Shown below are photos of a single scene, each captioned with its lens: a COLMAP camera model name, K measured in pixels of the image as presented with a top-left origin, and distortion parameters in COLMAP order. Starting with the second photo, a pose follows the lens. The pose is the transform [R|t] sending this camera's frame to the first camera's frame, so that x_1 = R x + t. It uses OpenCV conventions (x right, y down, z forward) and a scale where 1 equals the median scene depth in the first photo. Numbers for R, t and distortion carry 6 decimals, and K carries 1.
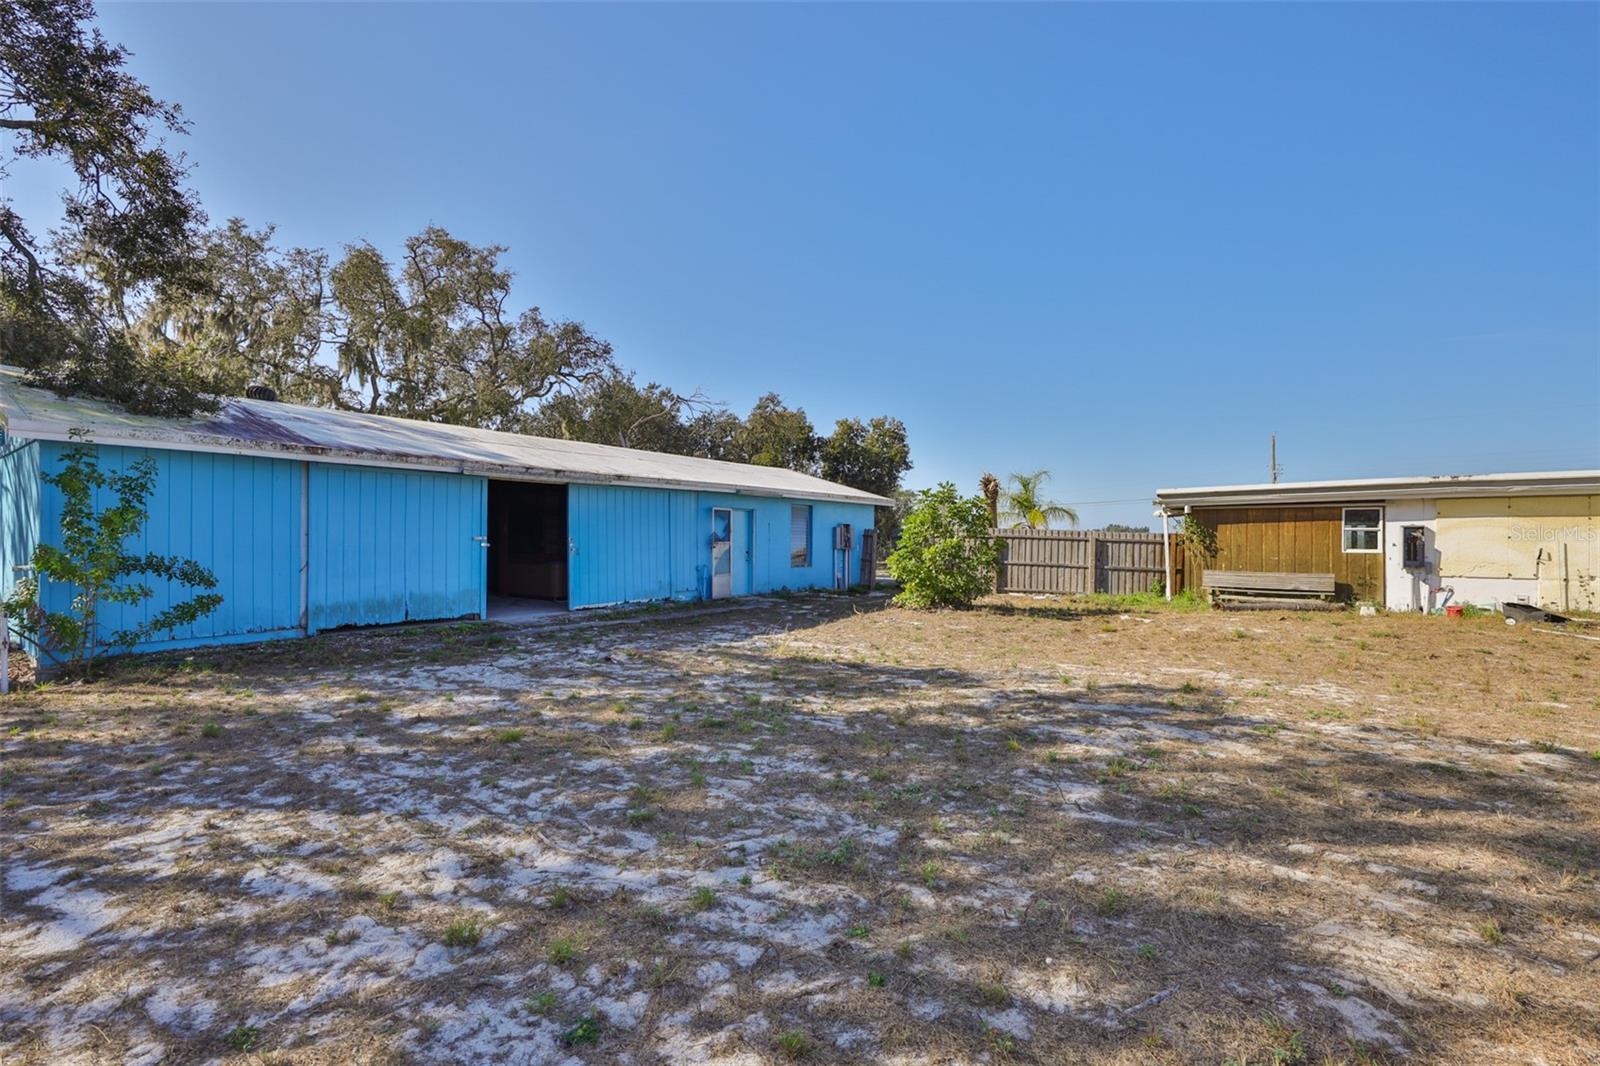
lens RADIAL K [[677.9, 0, 795.3], [0, 677.9, 539.5], [0, 0, 1]] dist [0.000232, 0.000326]
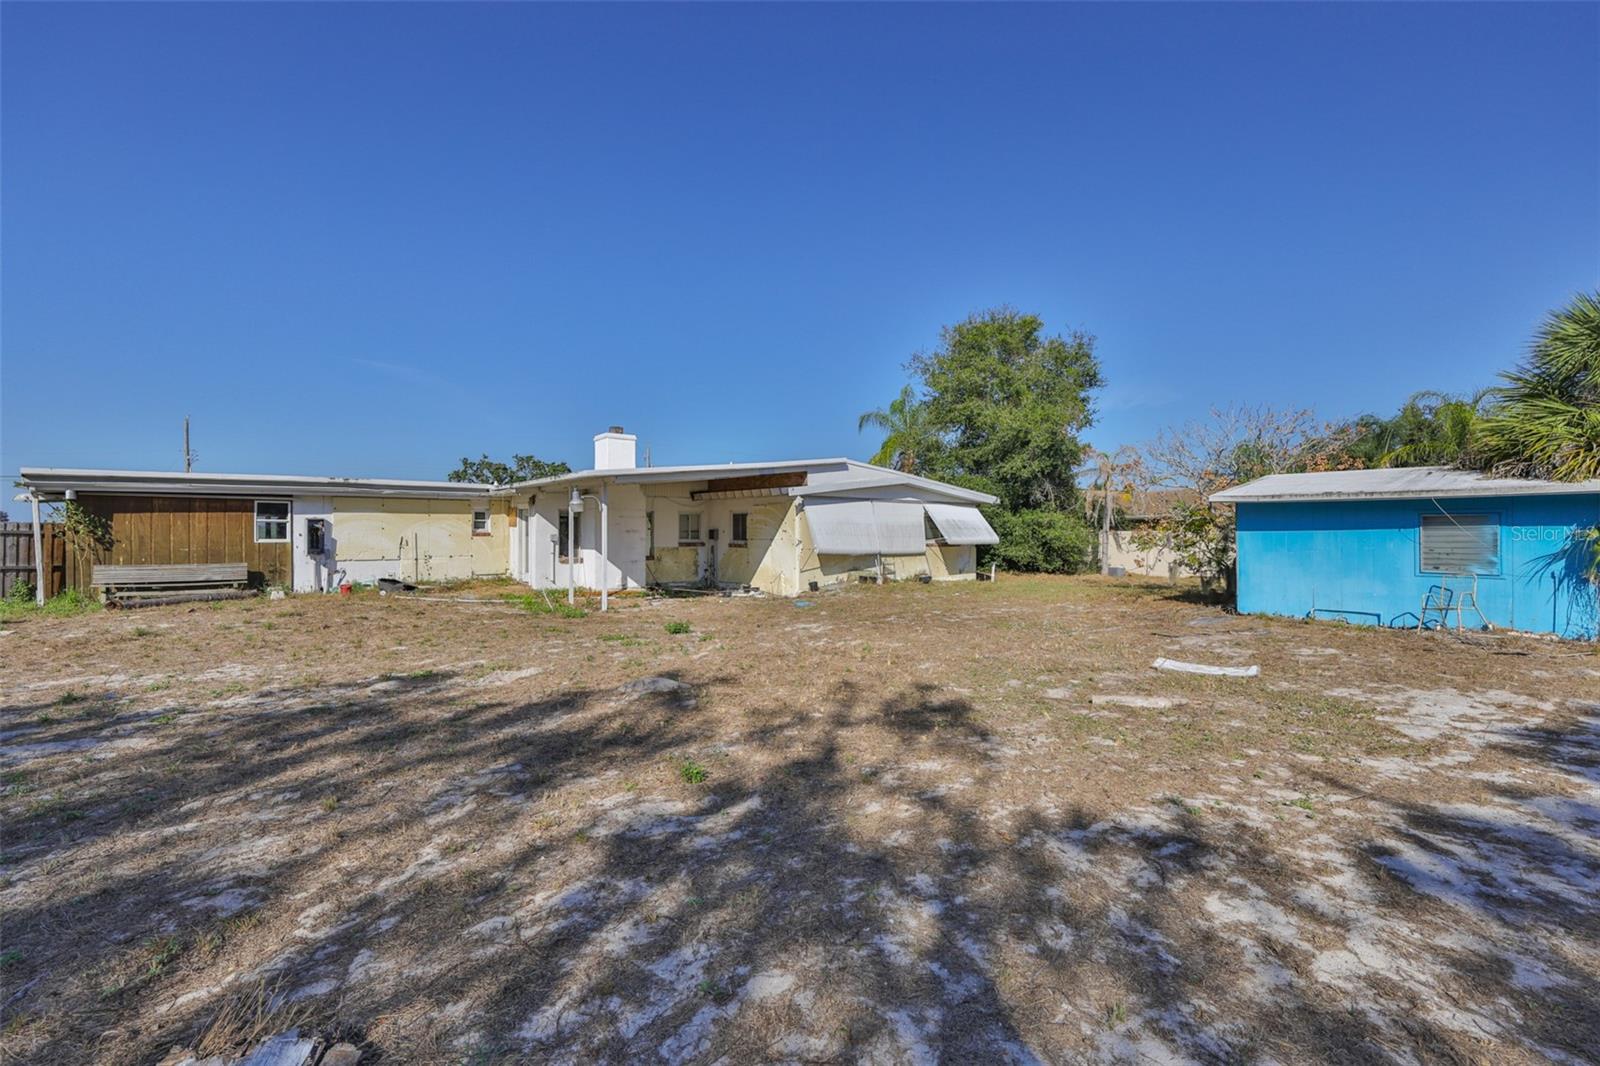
lens RADIAL K [[677.9, 0, 794.4], [0, 677.9, 534.5], [0, 0, 1]] dist [0.000232, 0.000326]
pose [[0.228706, -0.006513, 0.973474, -0.063615], [-0.002160, 0.999972, 0.007198, -0.004744], [-0.973493, -0.003749, 0.228685, -0.120663]]
